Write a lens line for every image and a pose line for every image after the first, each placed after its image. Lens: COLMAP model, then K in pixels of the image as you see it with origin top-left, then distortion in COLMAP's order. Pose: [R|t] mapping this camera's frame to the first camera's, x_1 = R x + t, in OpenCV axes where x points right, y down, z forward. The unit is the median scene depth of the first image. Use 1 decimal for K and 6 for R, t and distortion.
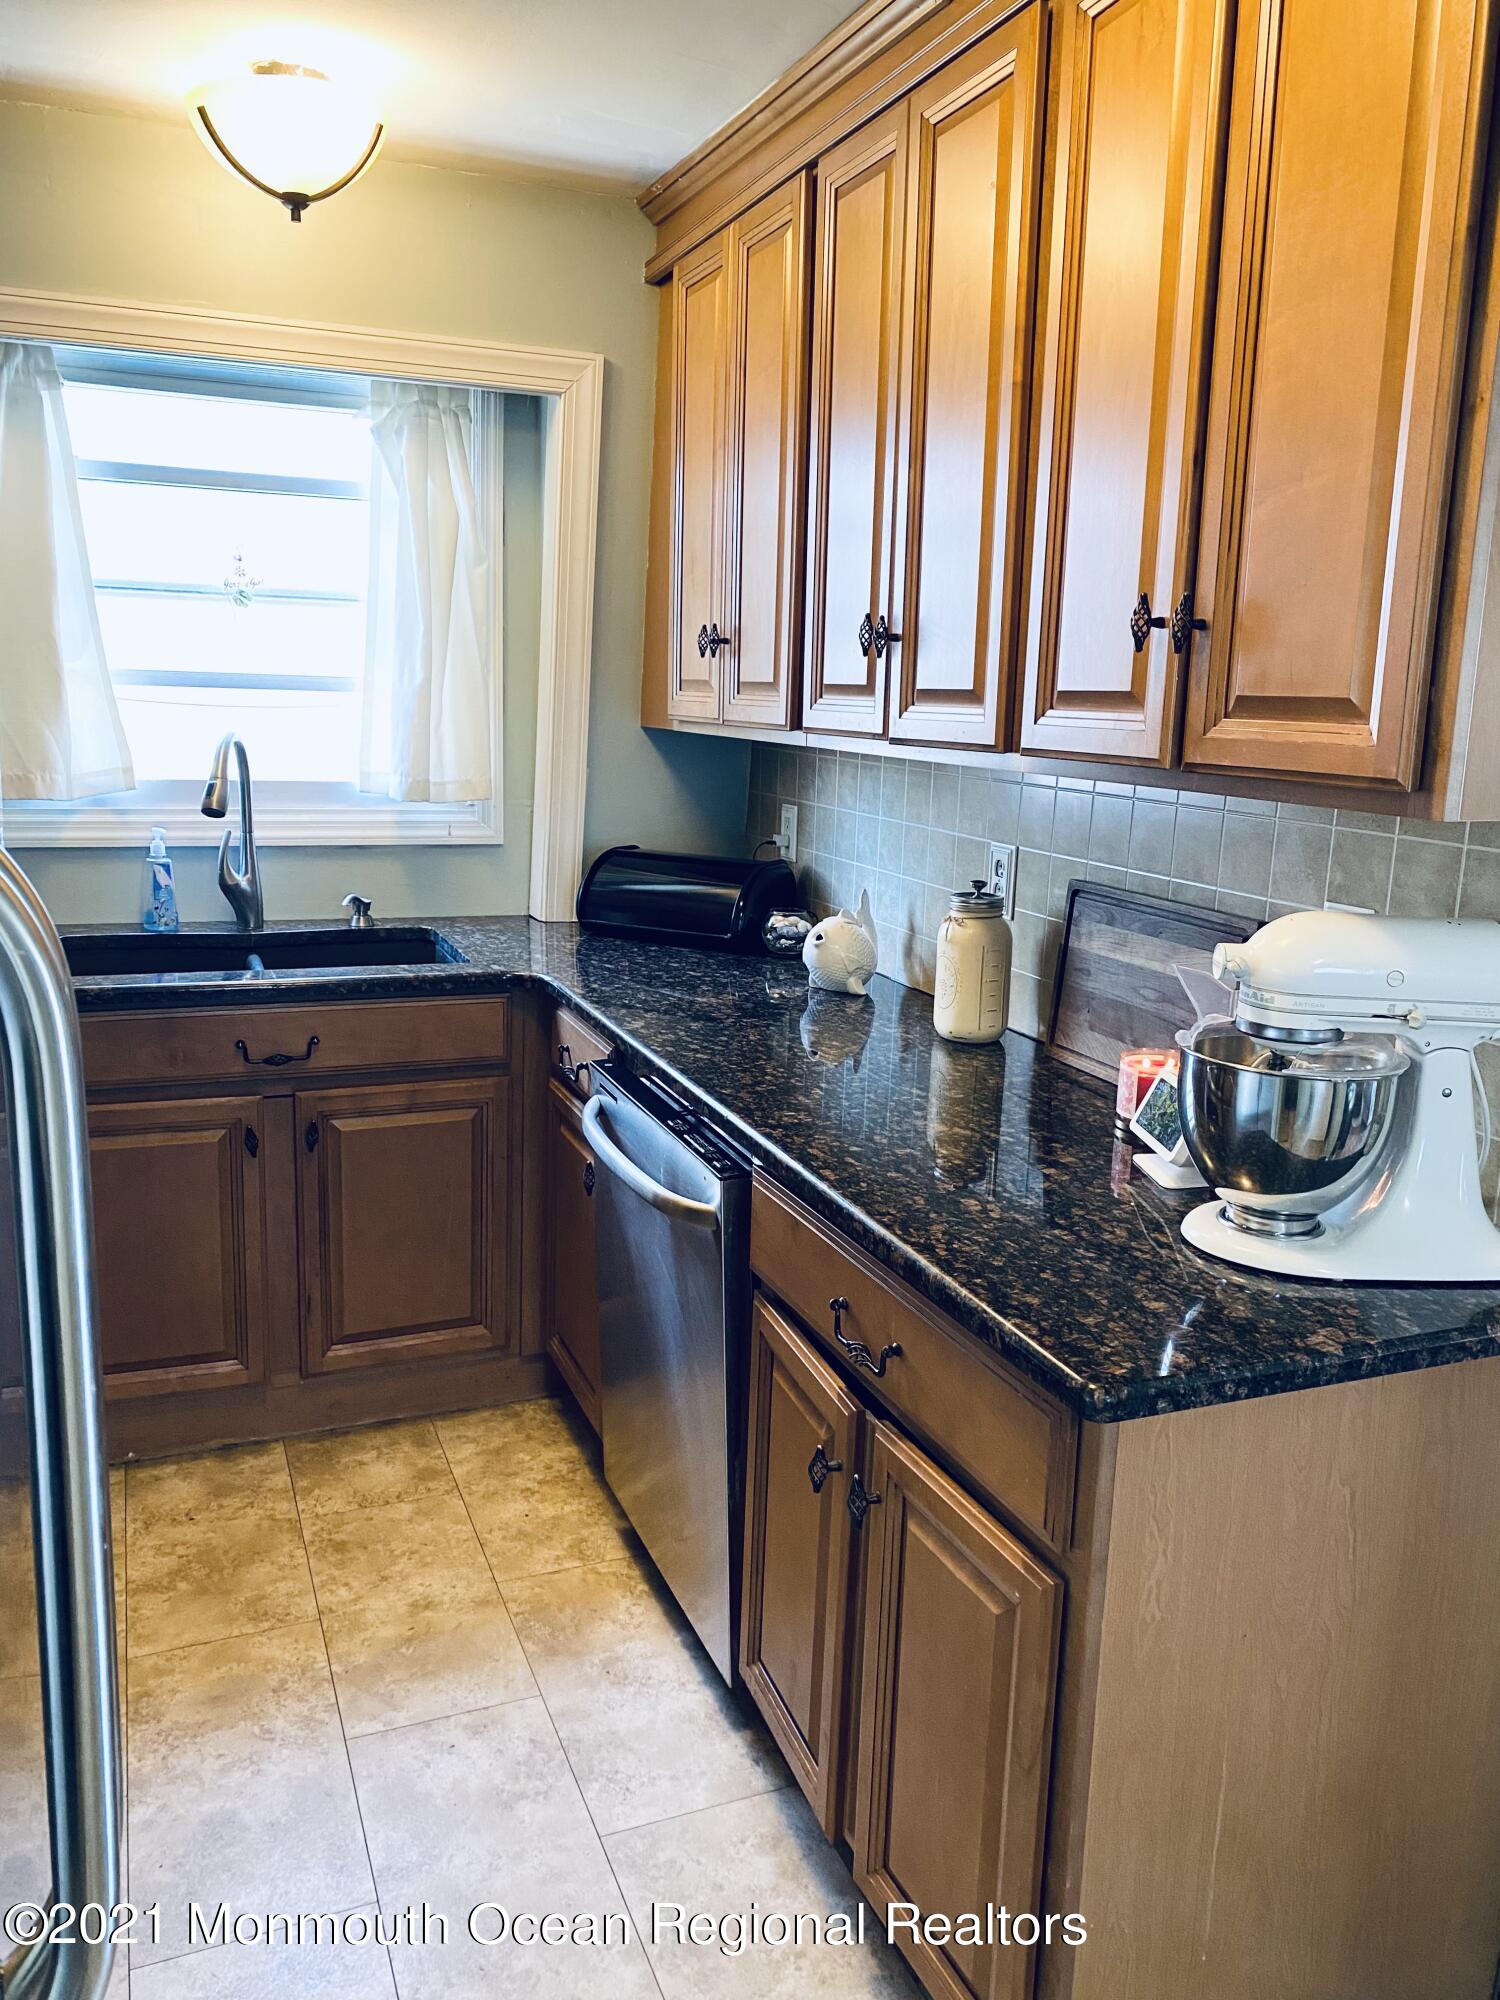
lens RADIAL K [[1527.9, 0, 750.0], [0, 1527.9, 1000.0], [0, 0, 1]] dist [0.052003, -0.074140]
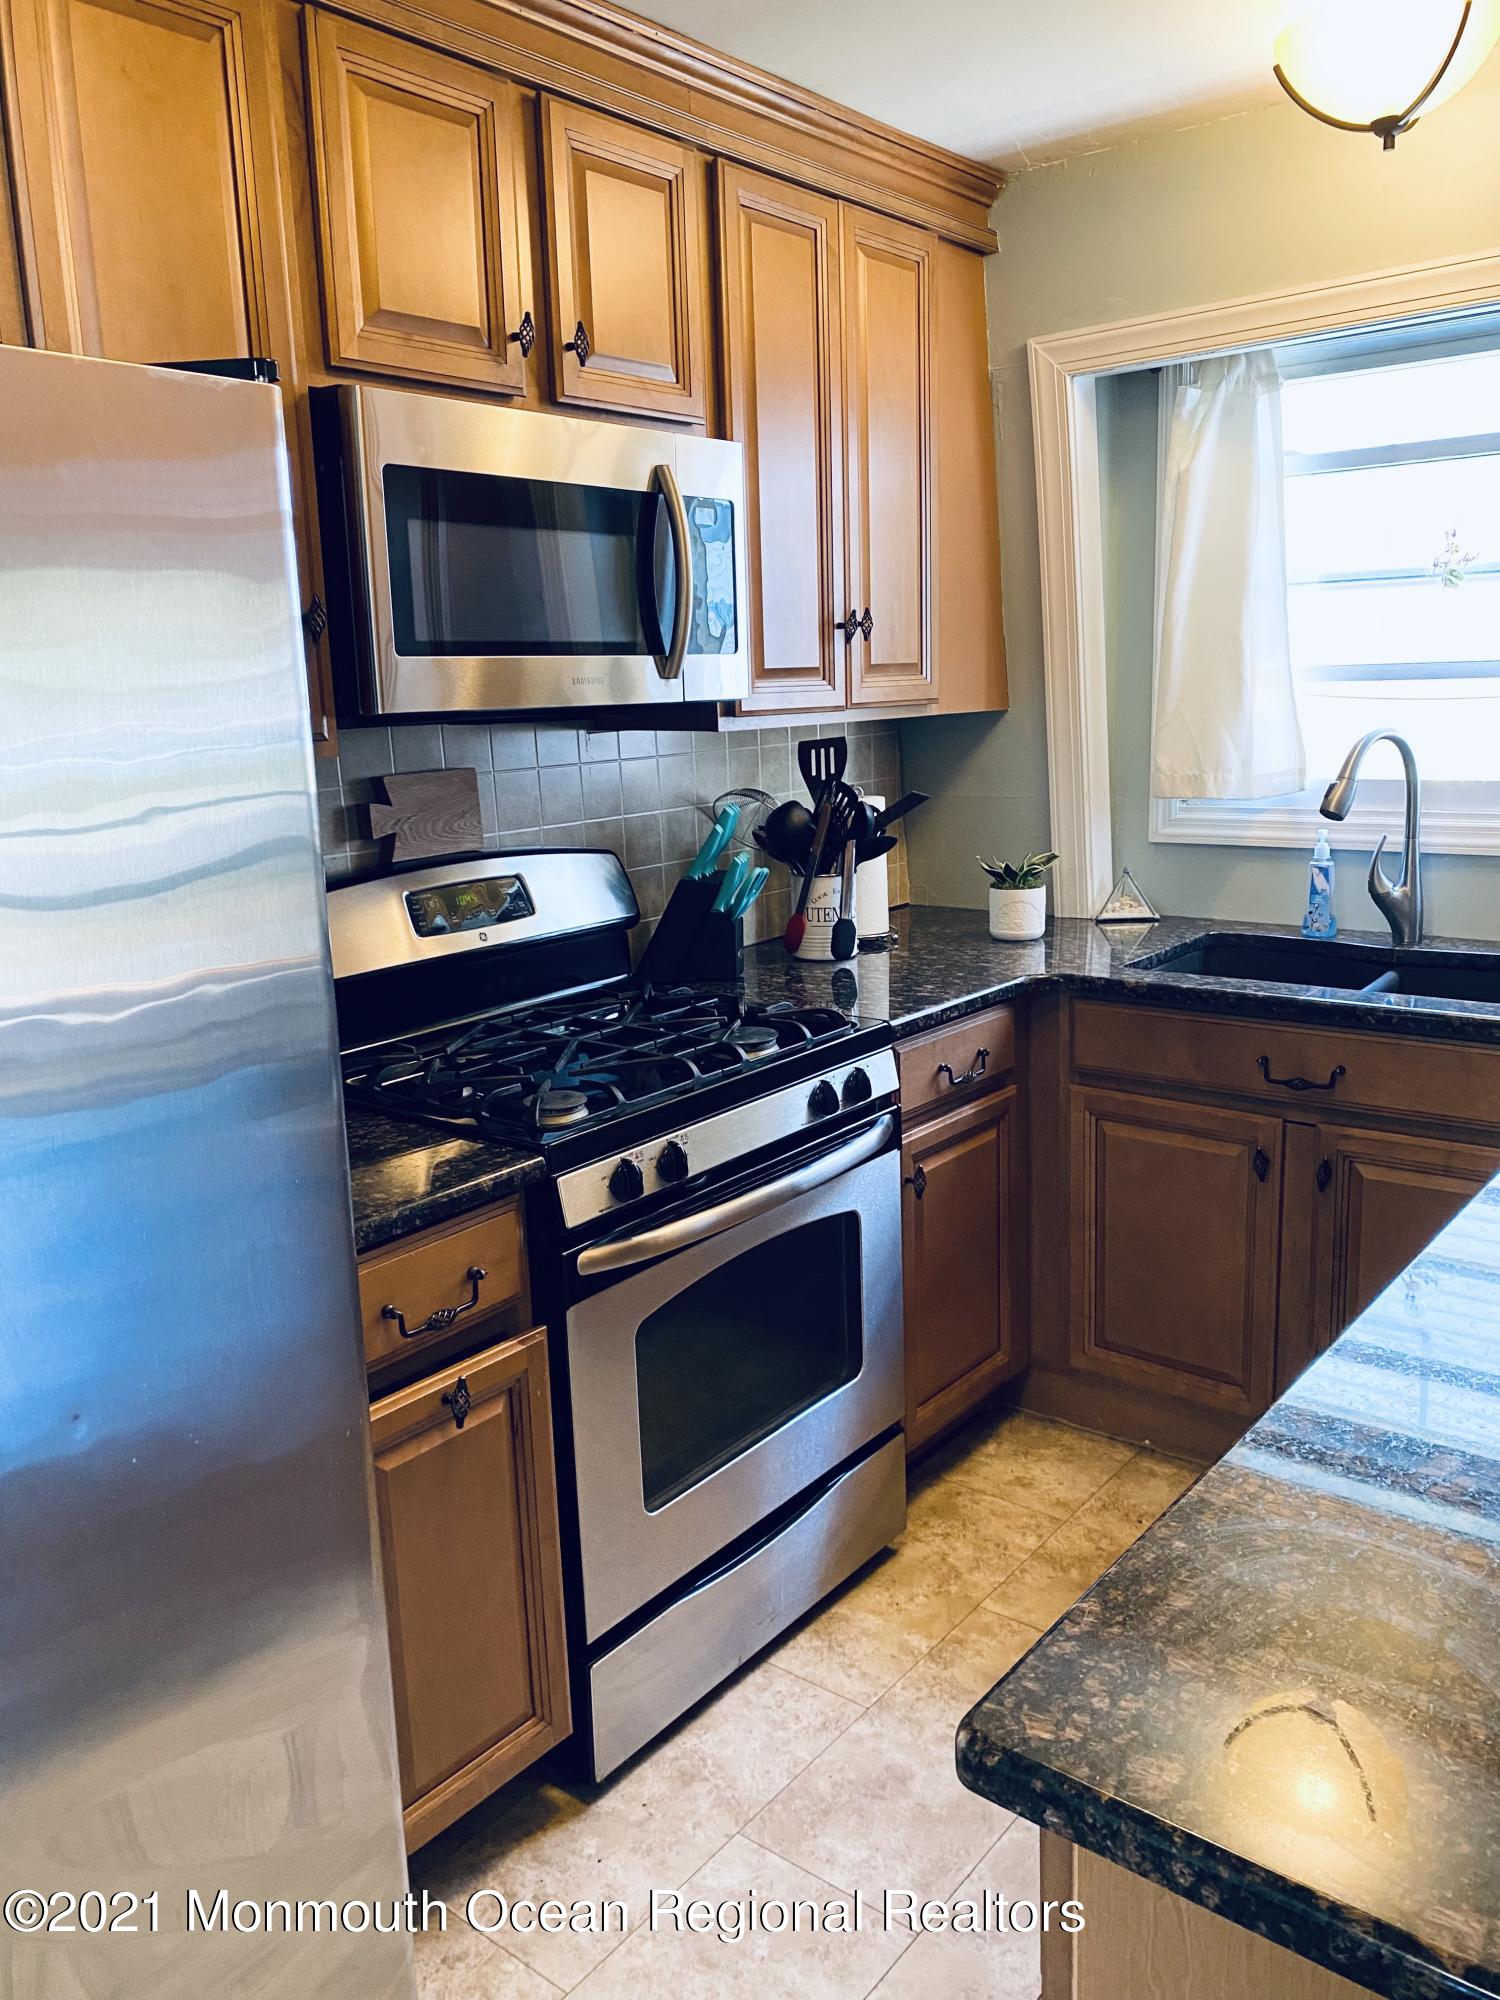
lens RADIAL K [[1515.5, 0, 769.5], [0, 1515.5, 992.9], [0, 0, 1]] dist [0.051969, -0.070582]
pose [[0.487108, 0.124626, -0.864404, 0.303141], [-0.126582, 0.989389, 0.071315, -0.038031], [0.864120, 0.074680, 0.497715, 0.252838]]
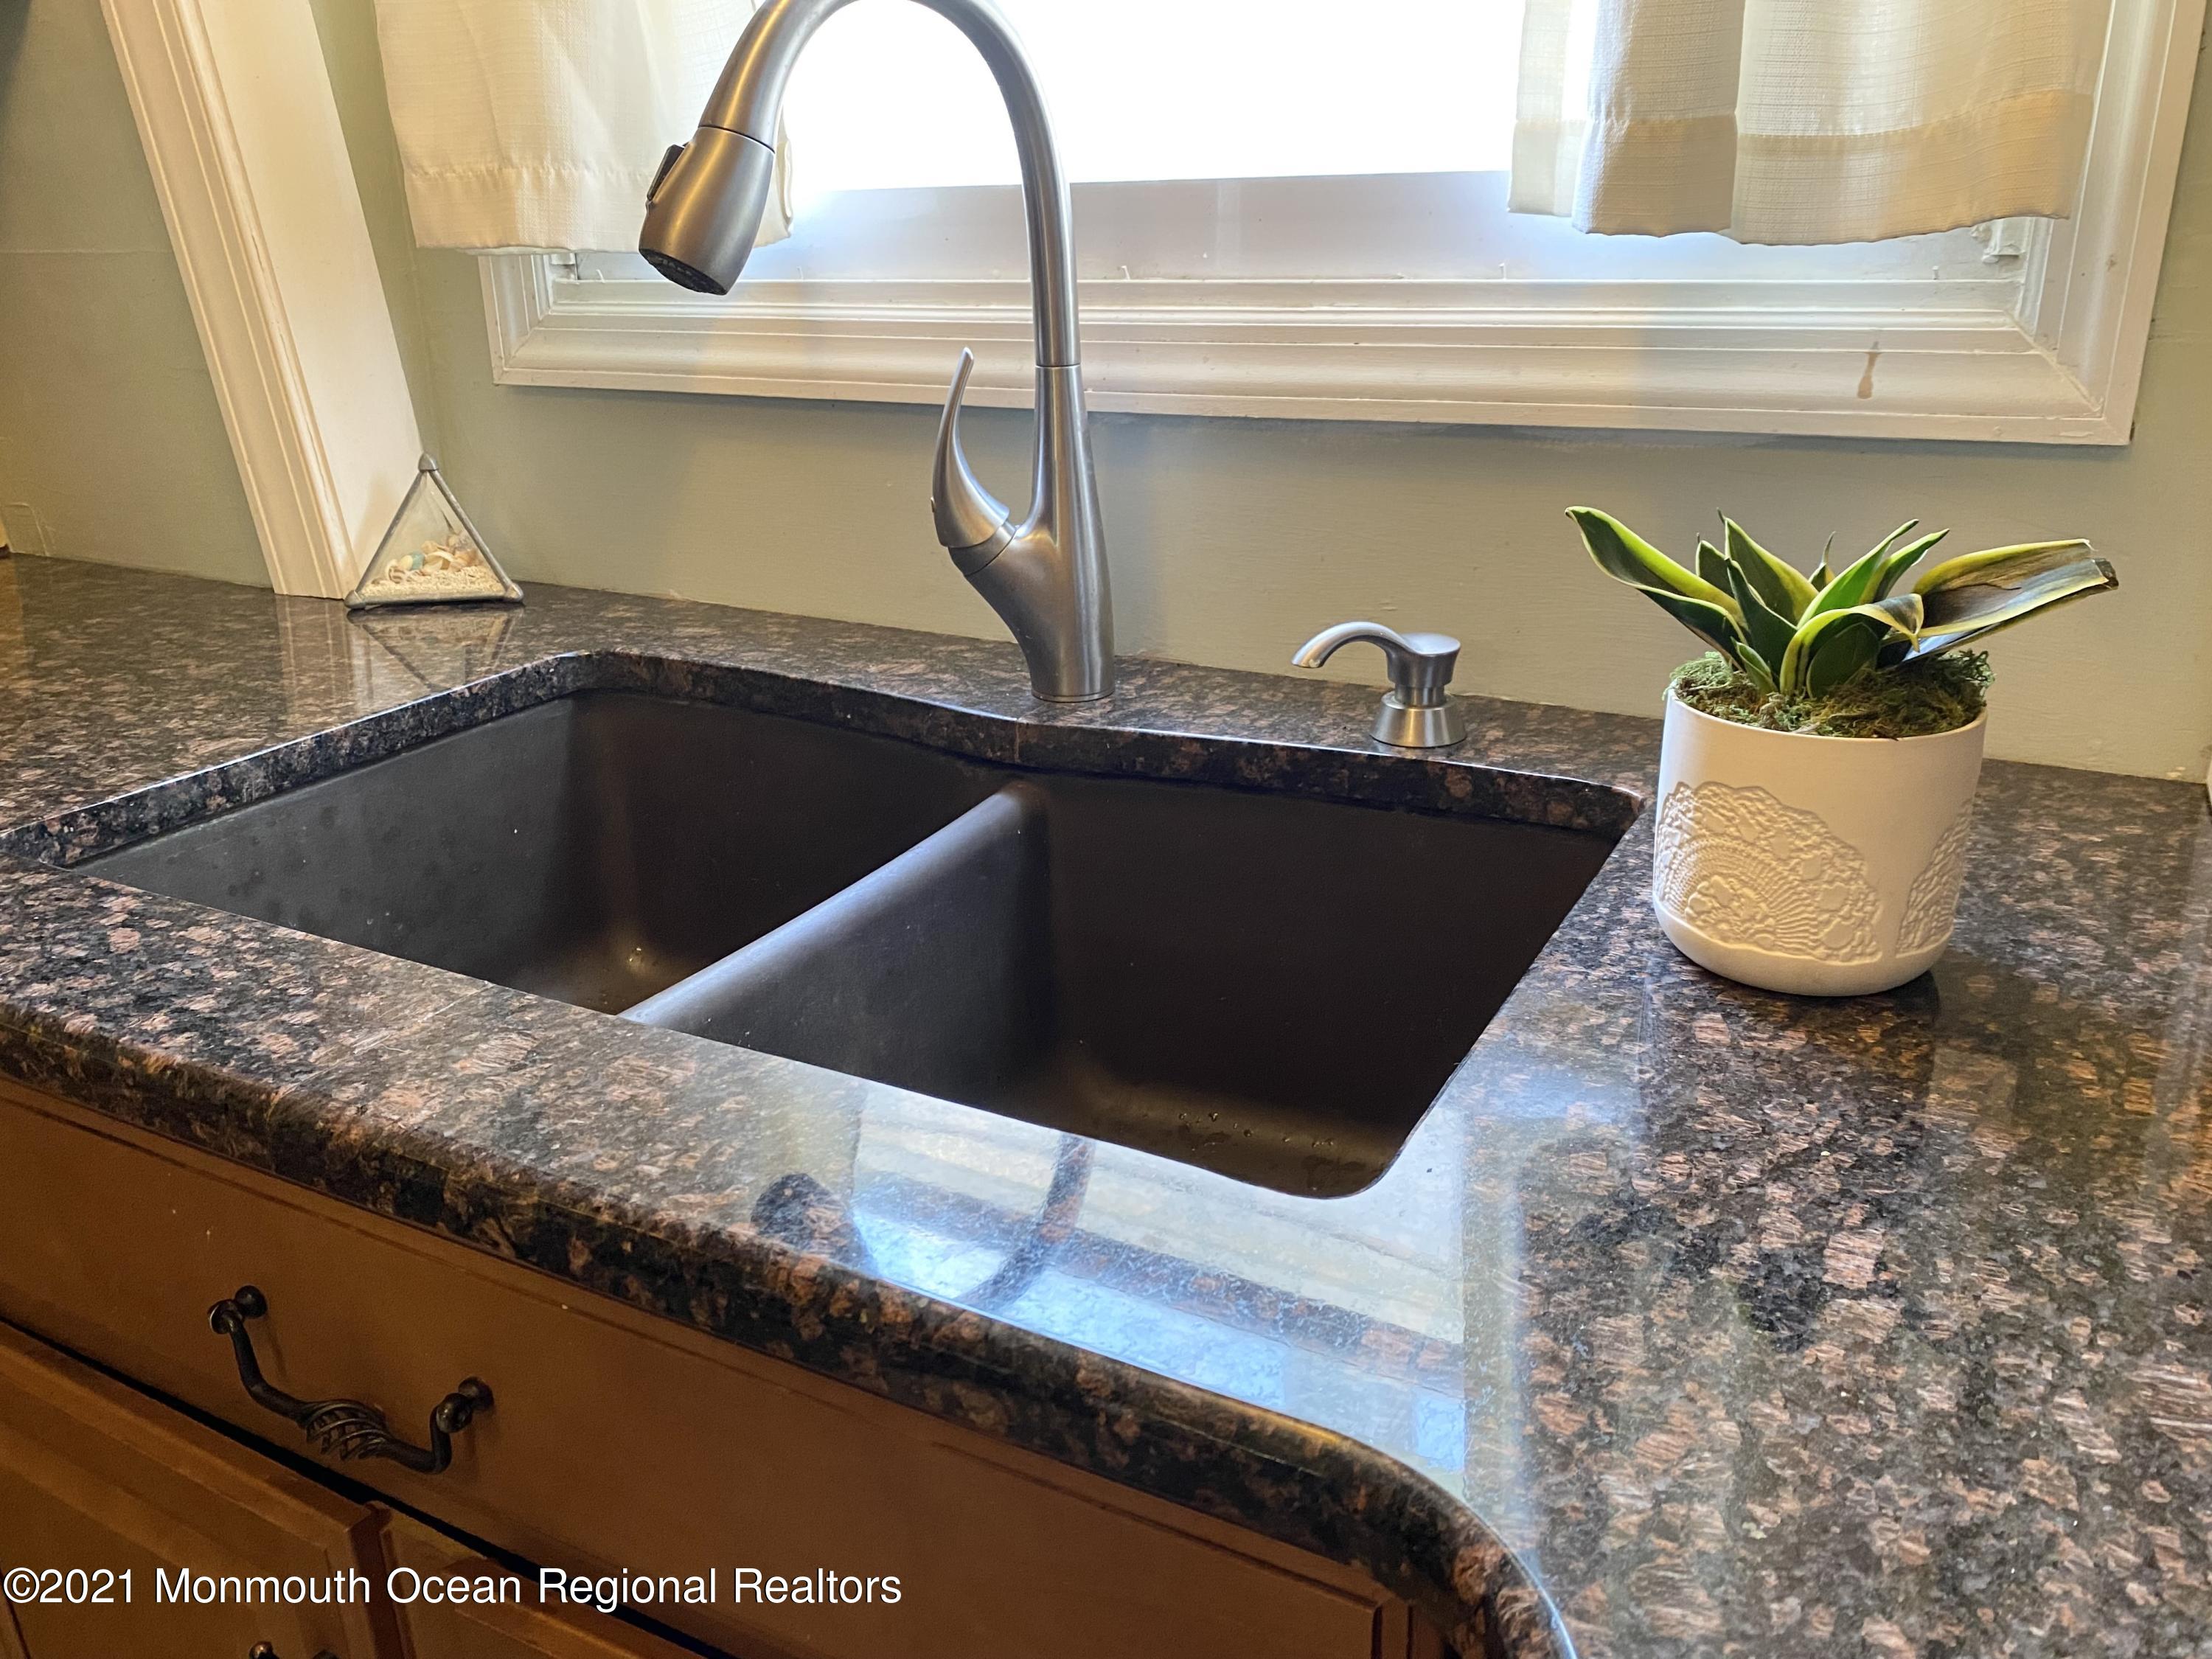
lens RADIAL K [[1689.9, 0, 1111.3], [0, 1689.9, 812.0], [0, 0, 1]] dist [0.052003, -0.074140]
pose [[0.630622, 0.219236, -0.744480, -0.077246], [-0.114781, 0.975068, 0.189912, -0.097449], [0.767555, -0.034310, 0.640064, 0.879544]]
